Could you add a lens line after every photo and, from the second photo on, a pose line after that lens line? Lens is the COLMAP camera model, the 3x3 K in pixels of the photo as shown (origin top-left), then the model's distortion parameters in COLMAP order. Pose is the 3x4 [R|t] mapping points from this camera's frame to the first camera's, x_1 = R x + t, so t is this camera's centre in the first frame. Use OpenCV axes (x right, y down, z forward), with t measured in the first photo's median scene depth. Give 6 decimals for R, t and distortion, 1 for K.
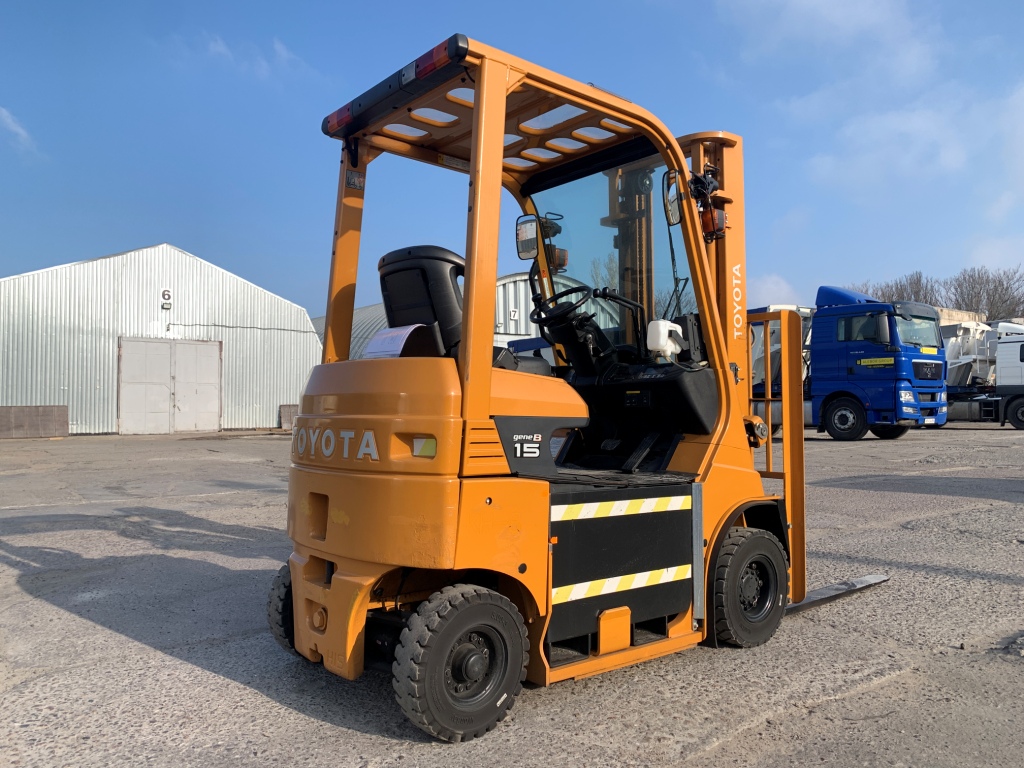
lens RADIAL K [[777.4, 0, 515.0], [0, 777.4, 383.5], [0, 0, 1]] dist [0.047885, -0.054492]
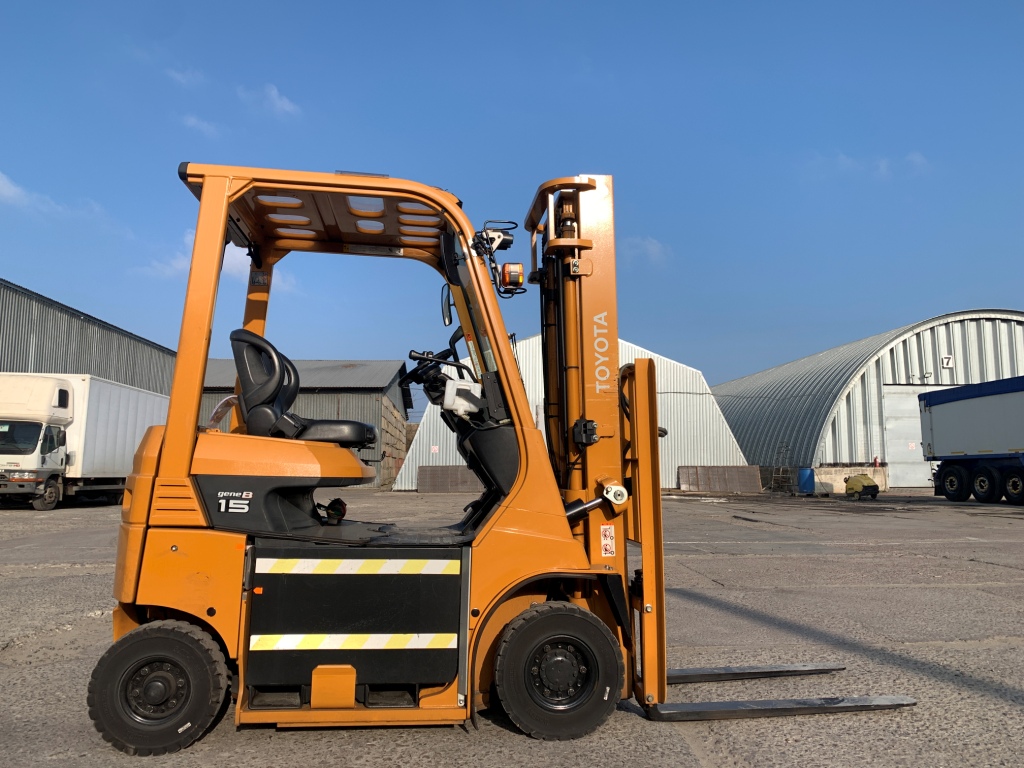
lens RADIAL K [[777.4, 0, 517.1], [0, 777.4, 379.5], [0, 0, 1]] dist [0.047885, -0.054492]
pose [[0.841663, -0.056240, -0.537066, 0.129276], [0.011323, 0.996181, -0.086574, 0.000825], [0.539884, 0.066785, 0.839086, 0.034564]]
